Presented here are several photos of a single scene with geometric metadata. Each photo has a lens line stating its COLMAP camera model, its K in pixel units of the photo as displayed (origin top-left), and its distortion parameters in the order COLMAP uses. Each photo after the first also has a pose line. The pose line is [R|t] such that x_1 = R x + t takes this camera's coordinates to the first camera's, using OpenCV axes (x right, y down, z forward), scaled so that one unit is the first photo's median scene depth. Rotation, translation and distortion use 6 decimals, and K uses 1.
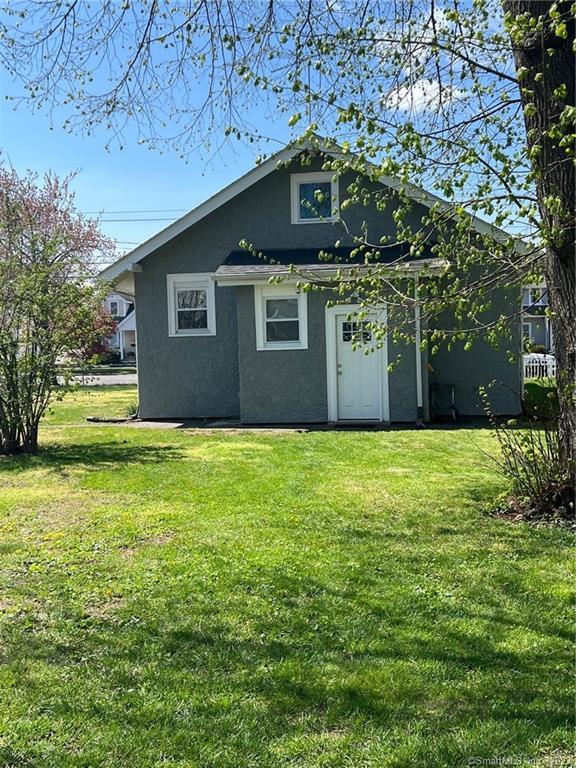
lens RADIAL K [[857.7, 0, 289.8], [0, 857.7, 380.9], [0, 0, 1]] dist [0.010563, 0.000000]
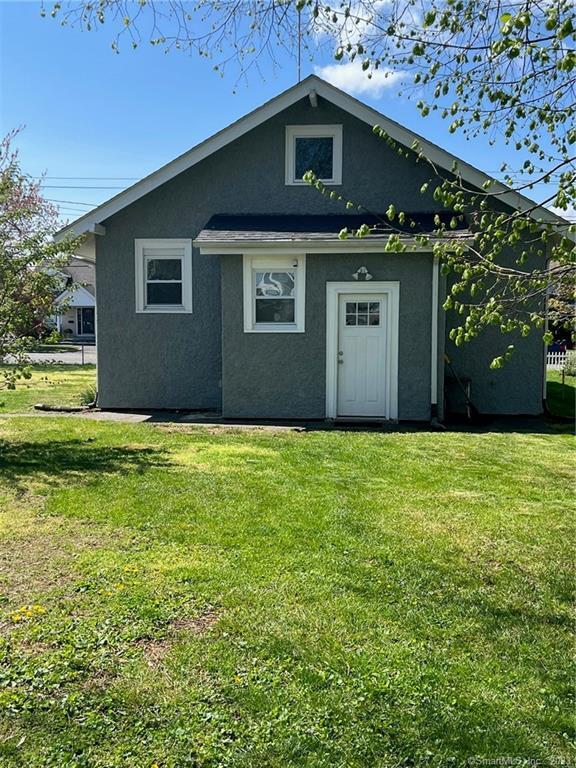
lens RADIAL K [[857.7, 0, 285.9], [0, 857.7, 388.3], [0, 0, 1]] dist [0.010563, 0.000000]
pose [[0.996948, 0.026102, 0.073571, -0.058341], [-0.028166, 0.999234, 0.027150, -0.004423], [-0.072806, -0.029139, 0.996920, 0.152896]]
